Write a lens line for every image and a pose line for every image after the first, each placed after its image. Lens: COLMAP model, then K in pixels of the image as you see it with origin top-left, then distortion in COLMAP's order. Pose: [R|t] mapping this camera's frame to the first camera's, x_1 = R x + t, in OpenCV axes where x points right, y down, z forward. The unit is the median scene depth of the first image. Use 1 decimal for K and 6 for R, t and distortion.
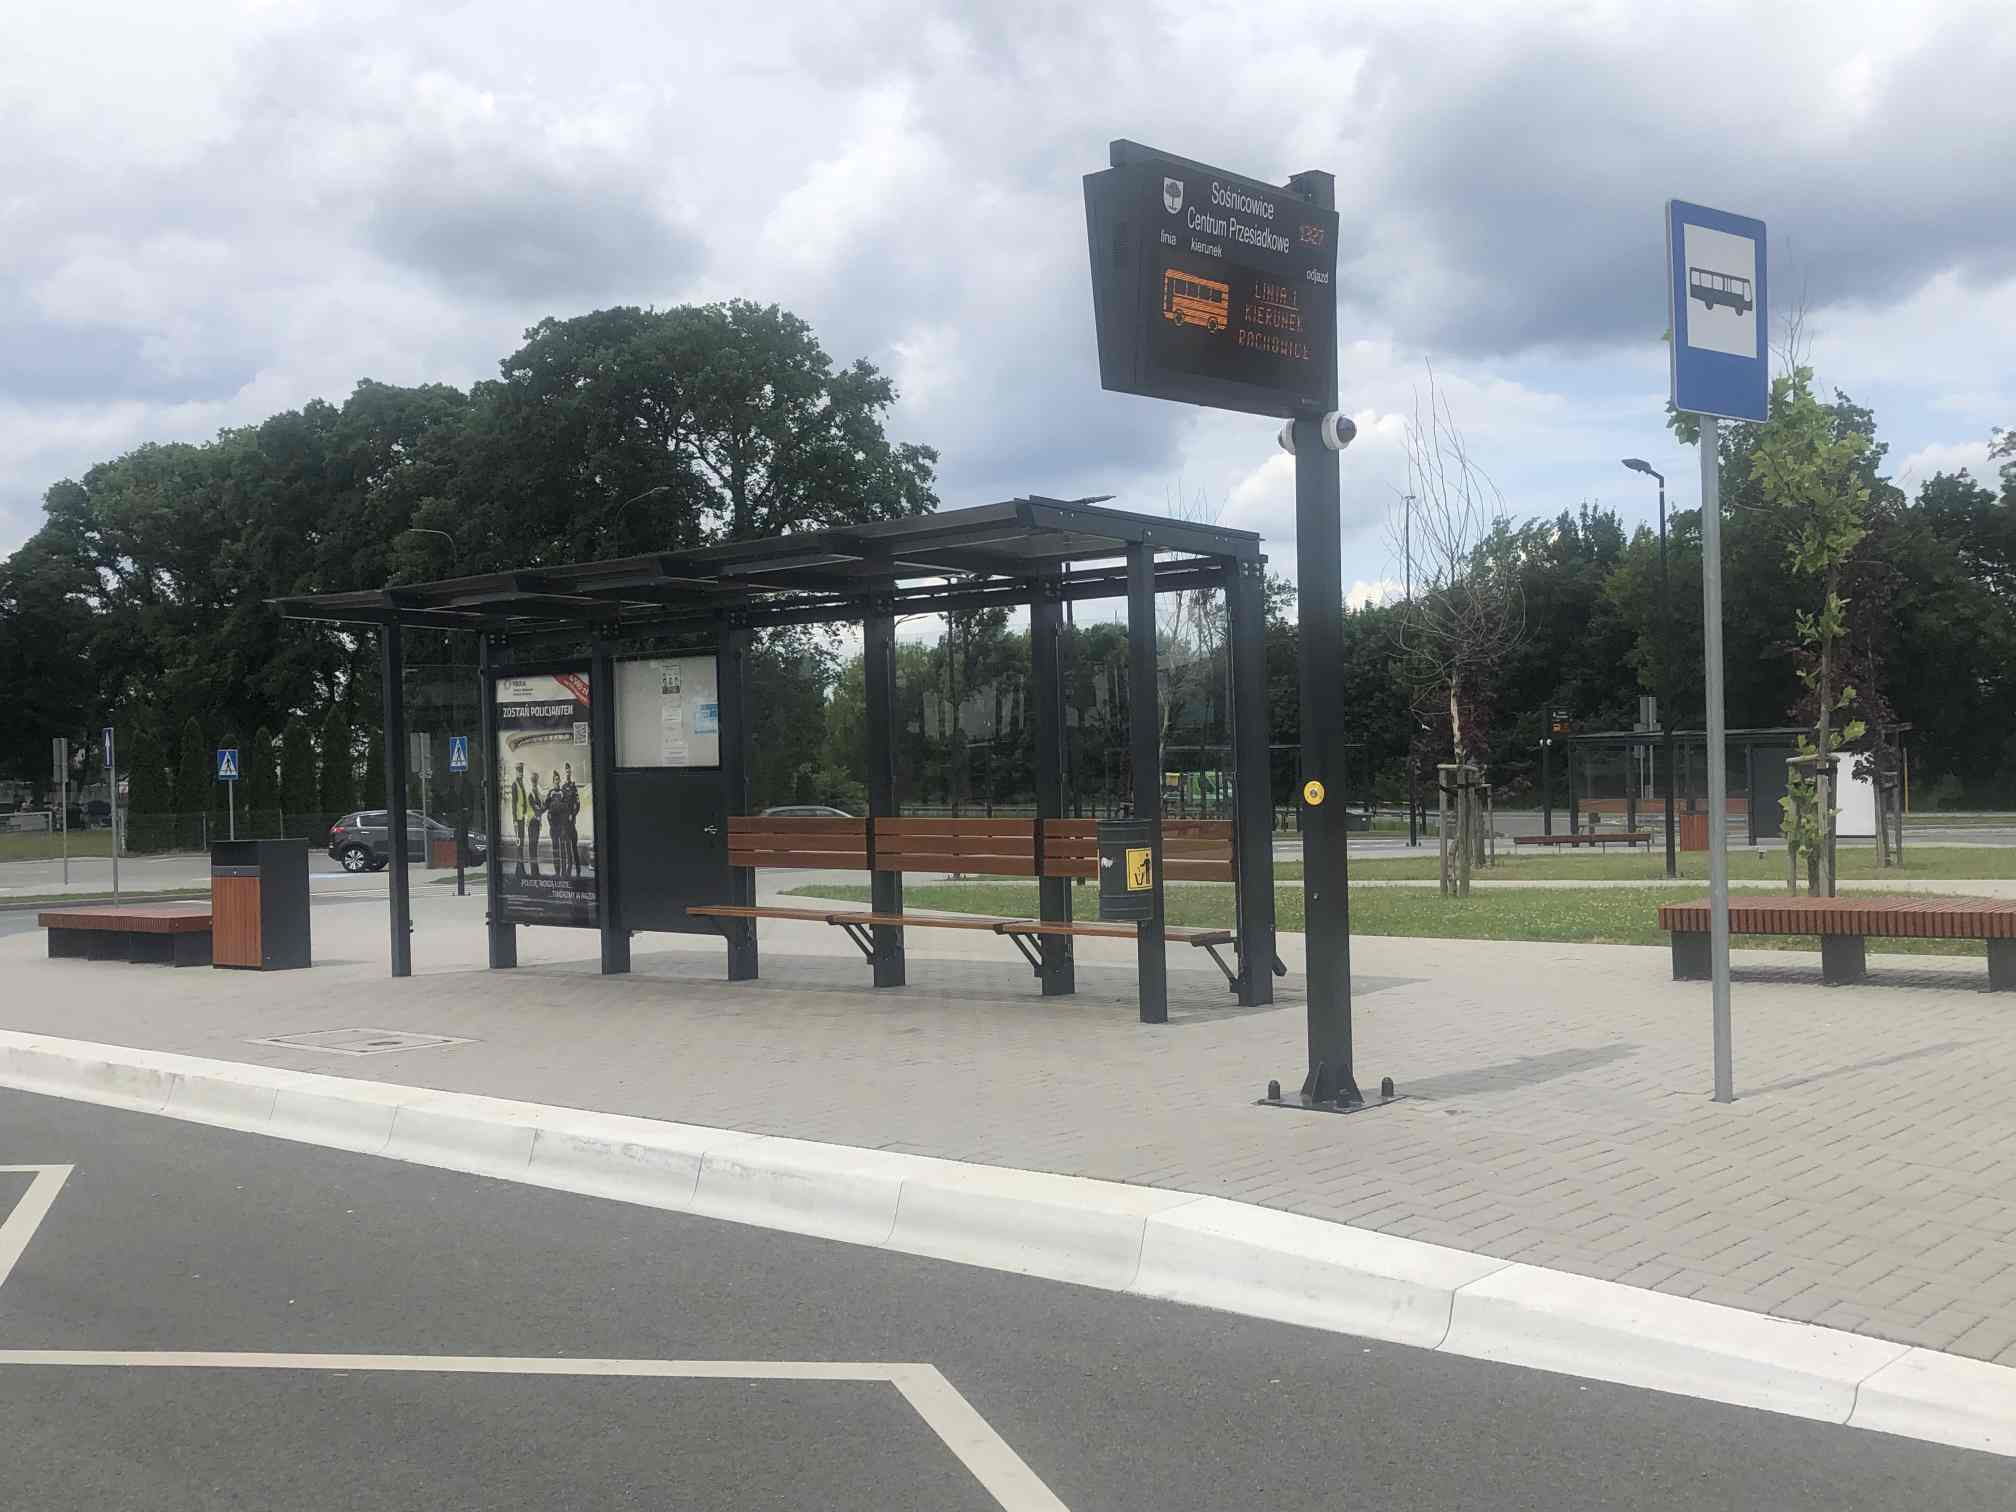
lens RADIAL K [[2065.3, 0, 1023.0], [0, 2065.3, 749.0], [0, 0, 1]] dist [-0.009168, 0.000000]
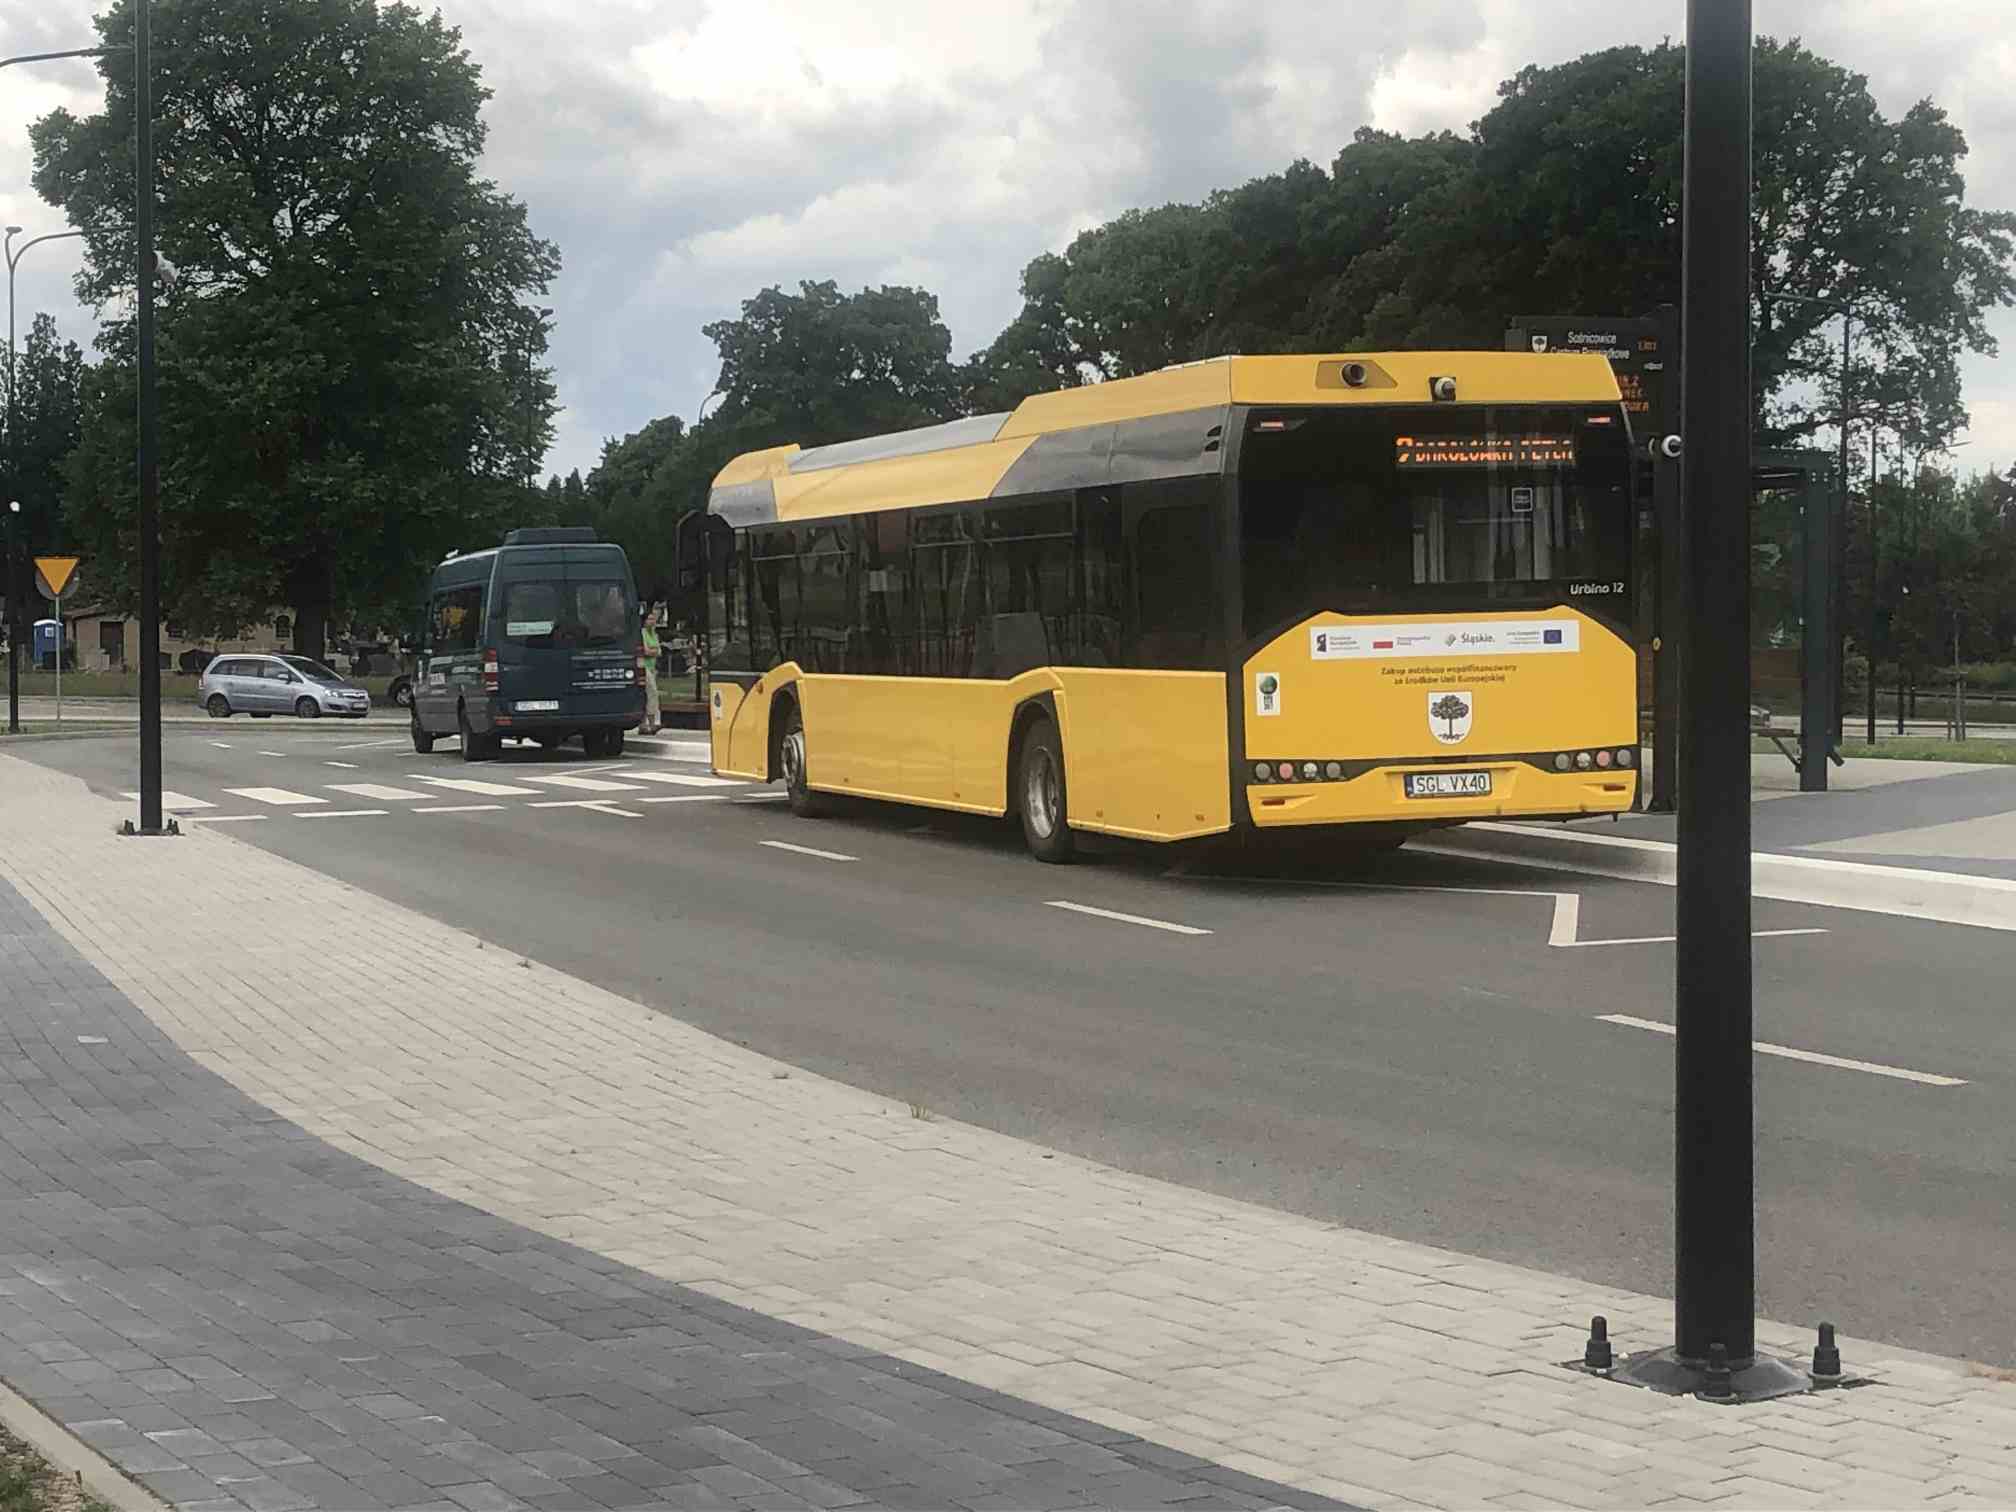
lens RADIAL K [[3290.2, 0, 1018.8], [0, 3290.2, 760.4], [0, 0, 1]] dist [0.103940, 0.000000]
pose [[0.888216, 0.043878, -0.457327, 0.160151], [-0.020926, 0.998260, 0.055136, -0.005412], [0.458950, -0.039402, 0.887588, -0.201322]]
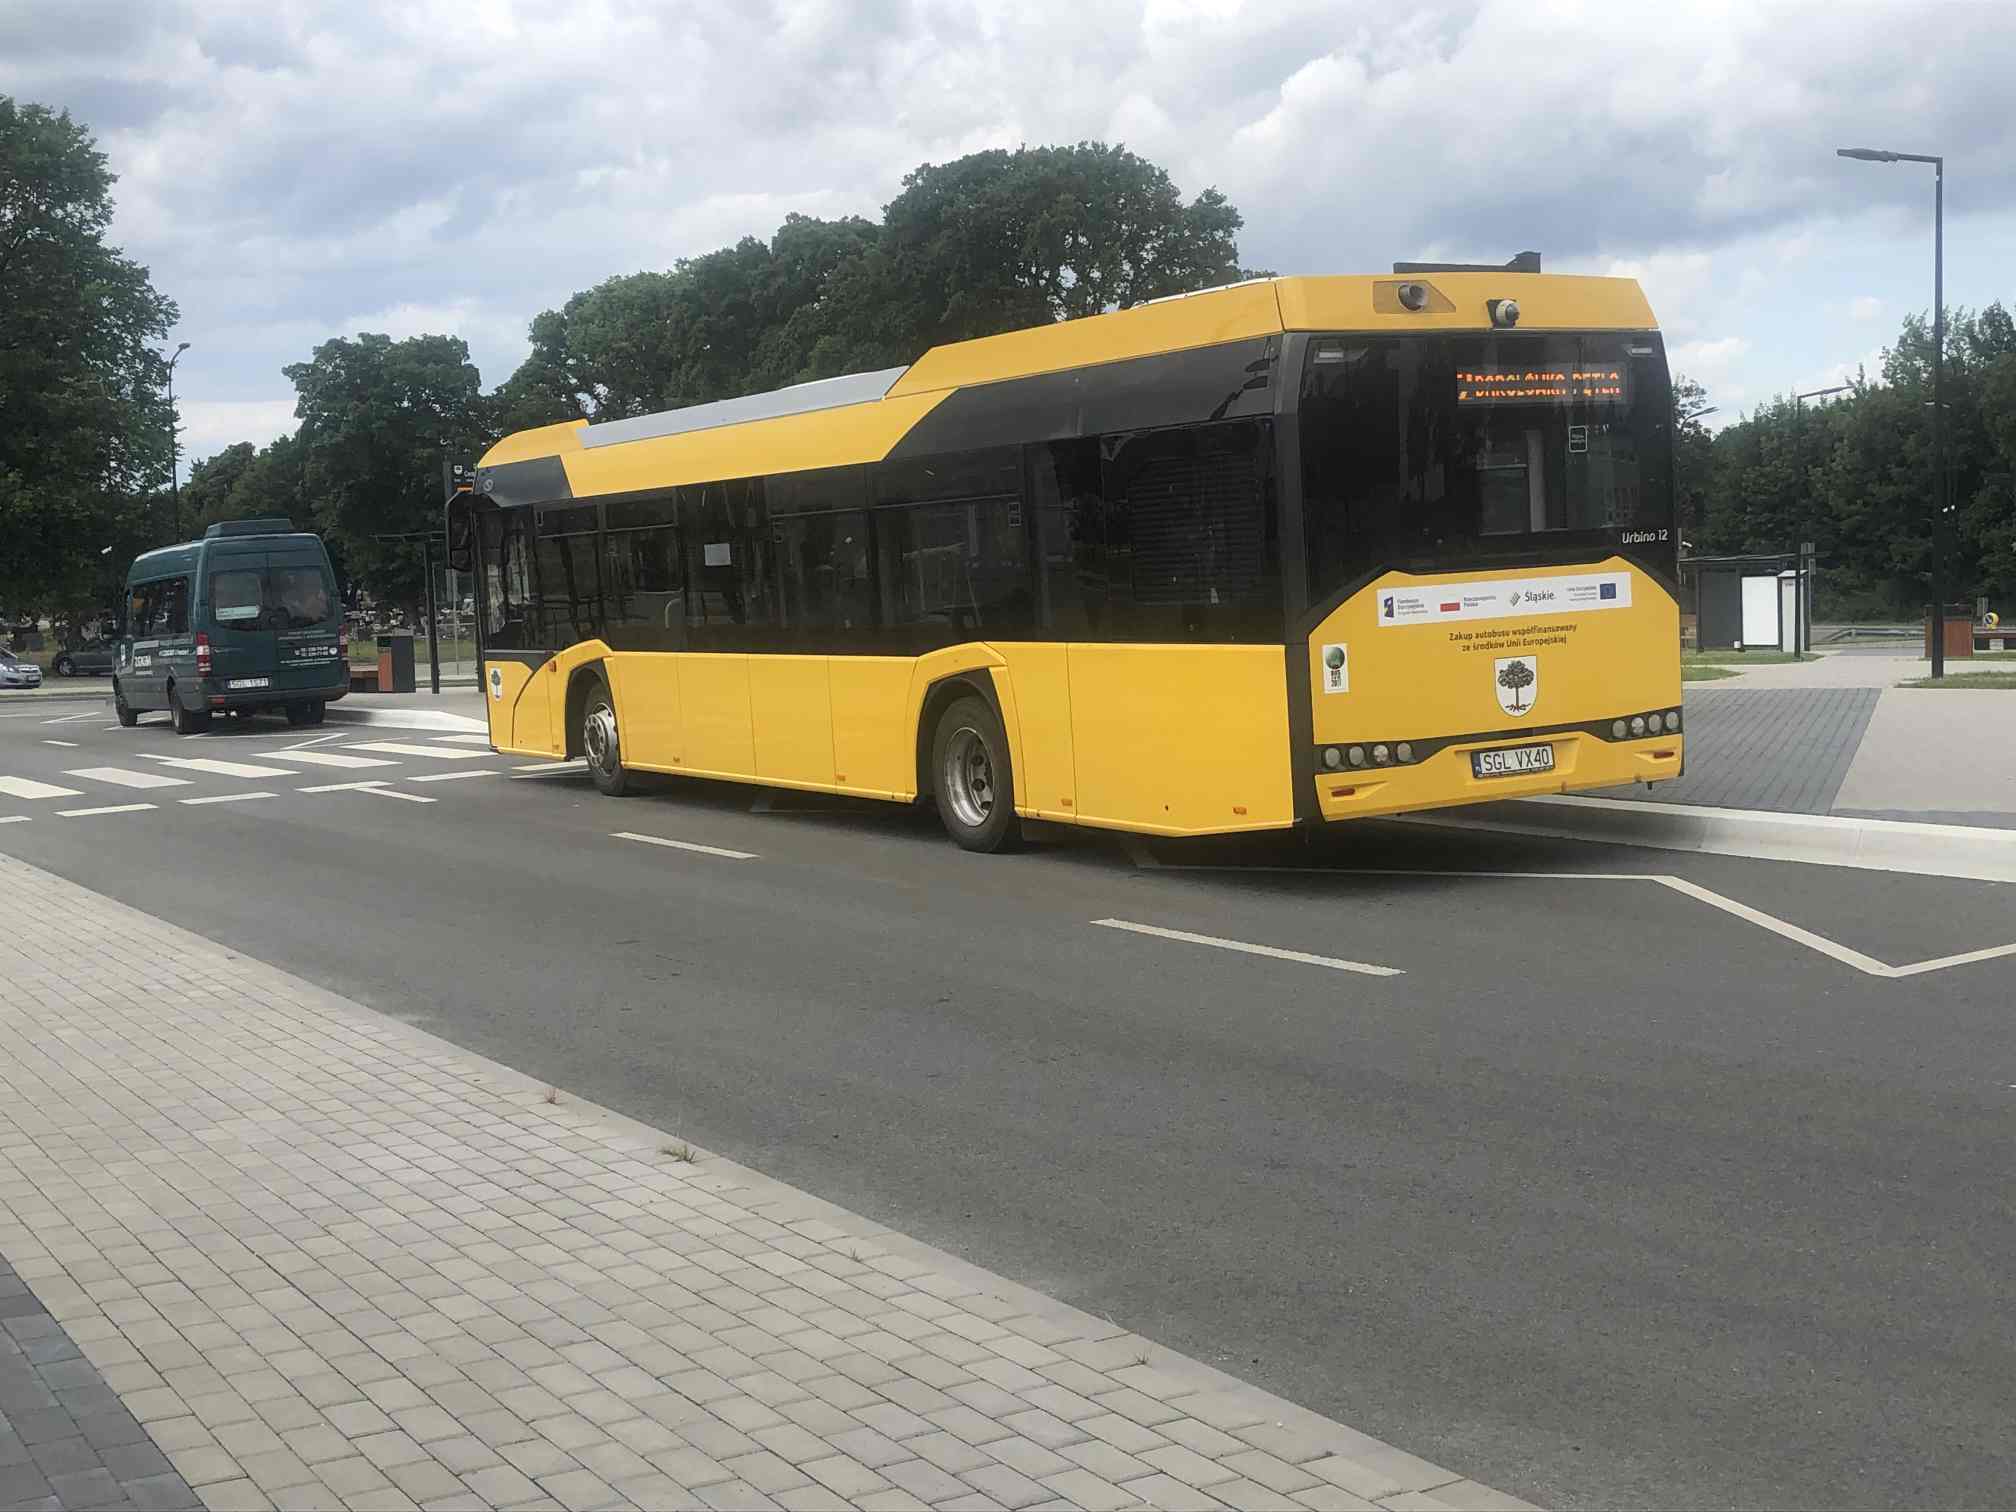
lens RADIAL K [[2374.9, 0, 988.0], [0, 2374.9, 717.0], [0, 0, 1]] dist [0.026893, 0.000000]
pose [[0.961167, 0.010478, -0.275767, 0.120236], [0.008728, 0.997625, 0.068324, -0.005053], [0.275828, -0.068077, 0.958793, -0.162504]]
